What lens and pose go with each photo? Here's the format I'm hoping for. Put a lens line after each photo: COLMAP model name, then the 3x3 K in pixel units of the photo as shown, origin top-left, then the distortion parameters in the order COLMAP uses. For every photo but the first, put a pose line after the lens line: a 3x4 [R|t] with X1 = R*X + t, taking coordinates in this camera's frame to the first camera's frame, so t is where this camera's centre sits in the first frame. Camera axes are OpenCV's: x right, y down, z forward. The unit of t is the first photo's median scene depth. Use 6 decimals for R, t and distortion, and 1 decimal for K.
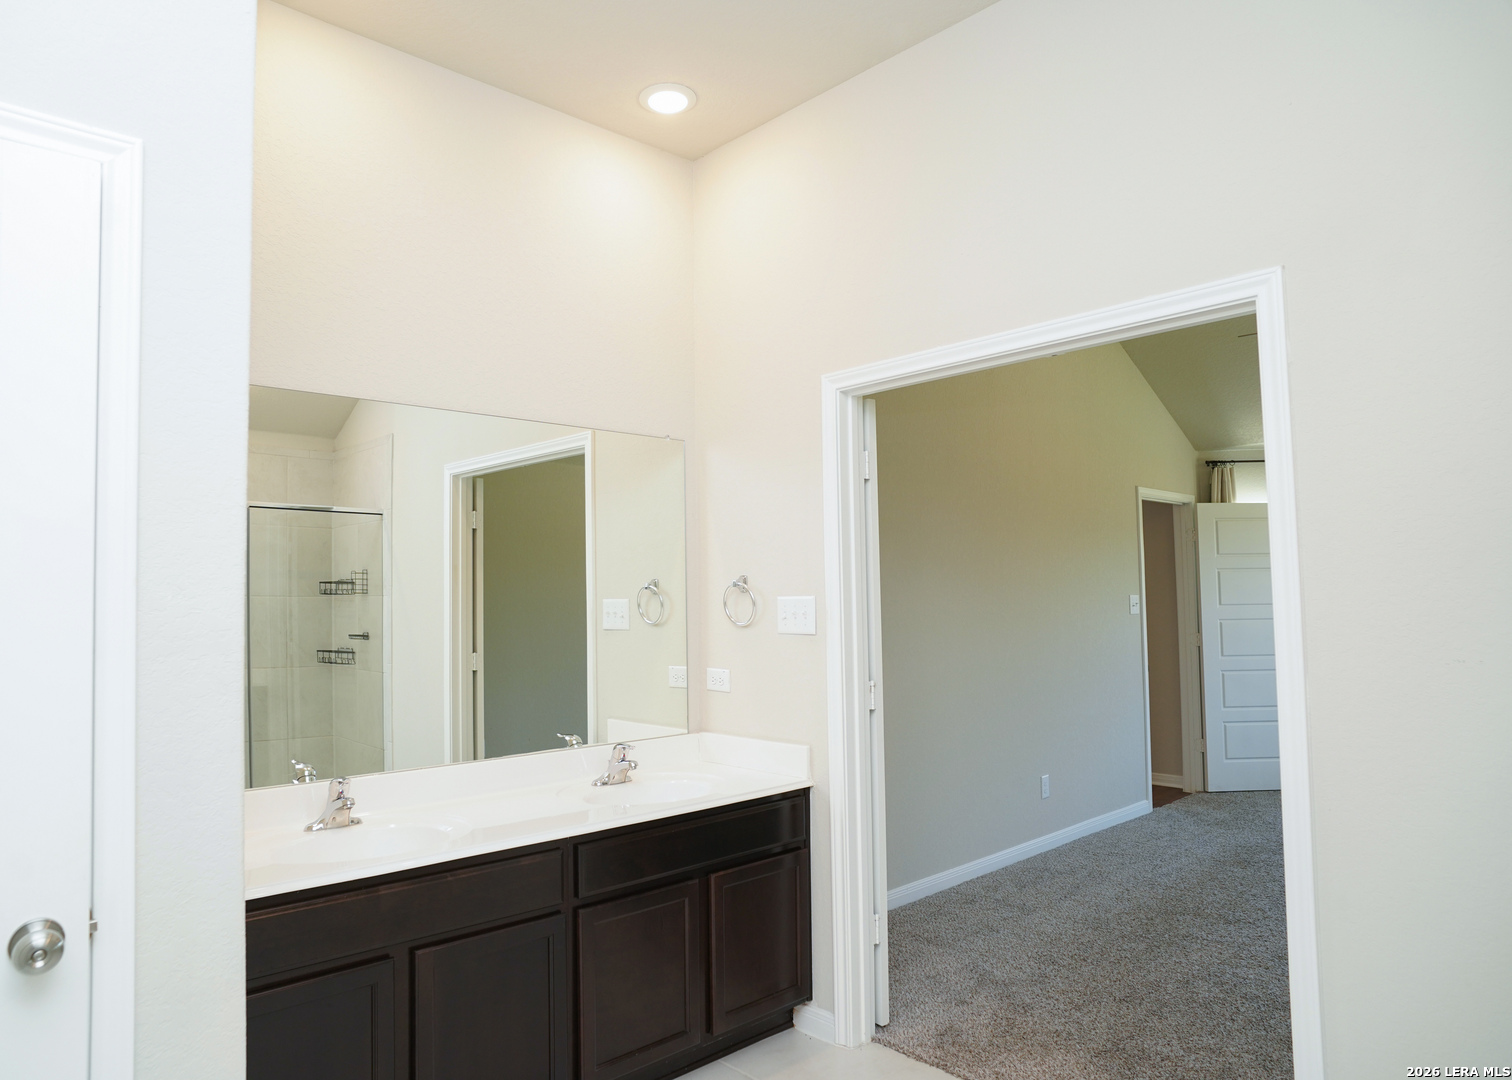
lens RADIAL K [[974.0, 0, 756.0], [0, 974.0, 540.0], [0, 0, 1]] dist [-0.001335, -0.000308]
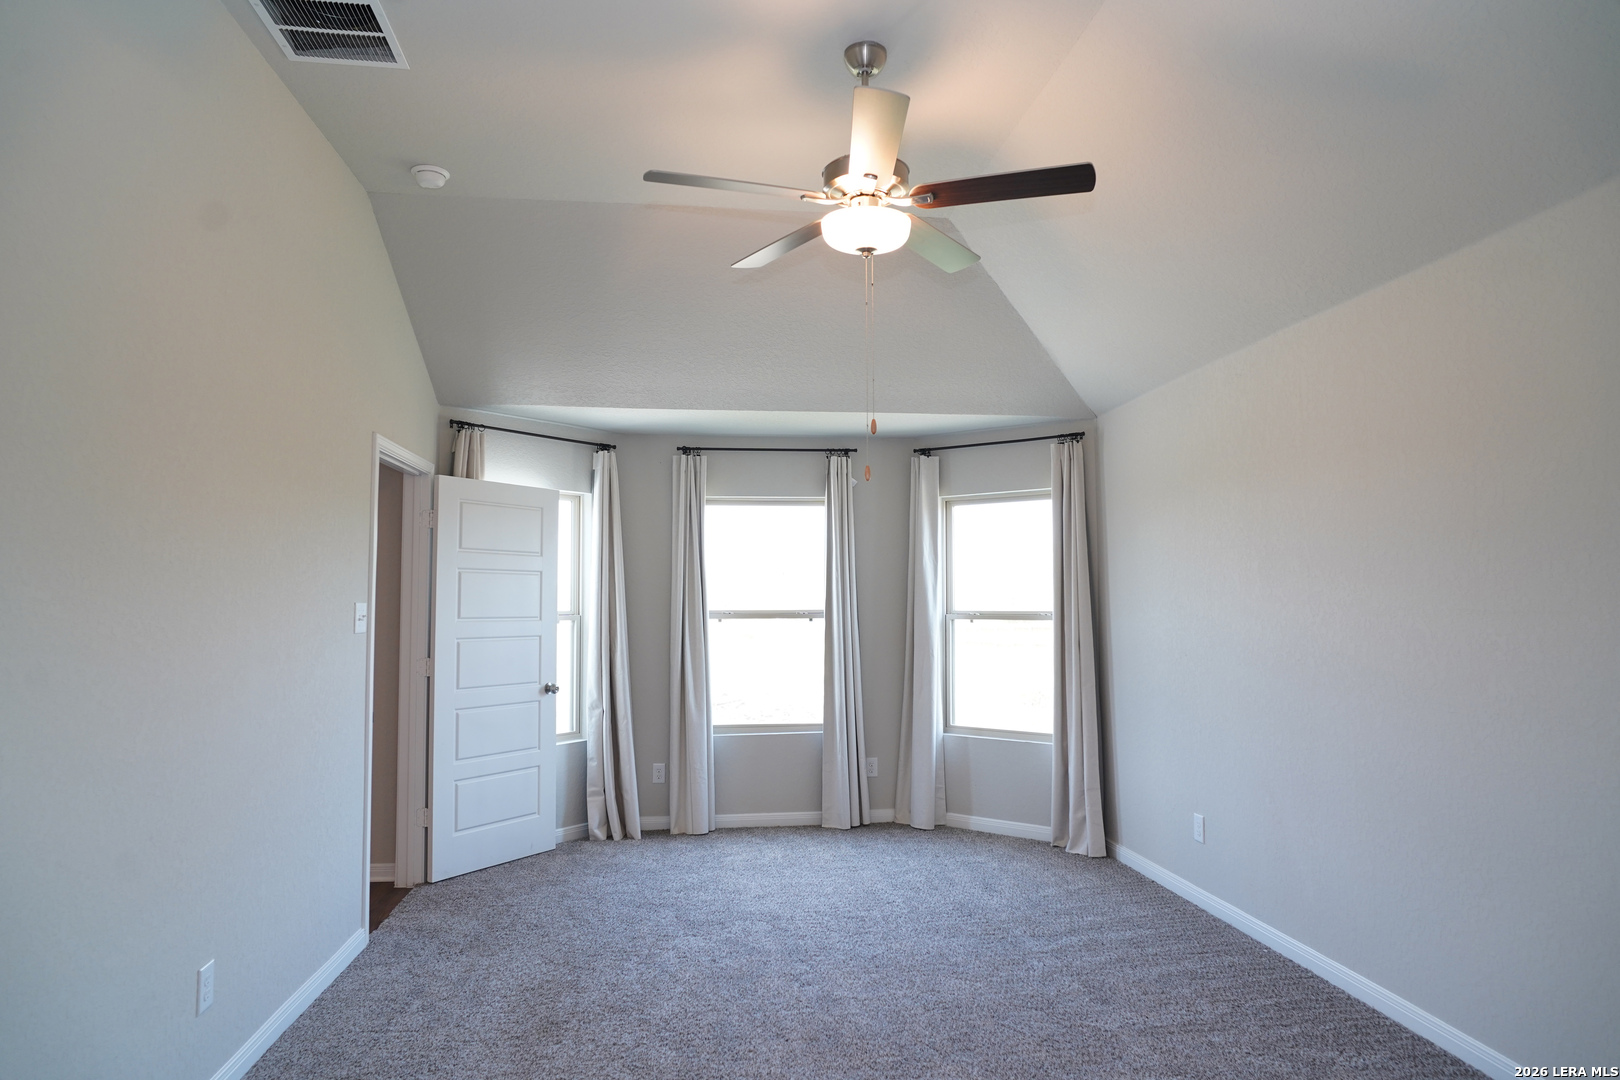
lens RADIAL K [[958.5, 0, 807.1], [0, 958.5, 551.7], [0, 0, 1]] dist [-0.078547, 0.062714]
pose [[0.604868, 0.060852, 0.793997, 0.070523], [-0.063880, 0.997571, -0.027790, 0.020392], [-0.793759, -0.033911, 0.607286, 0.370347]]
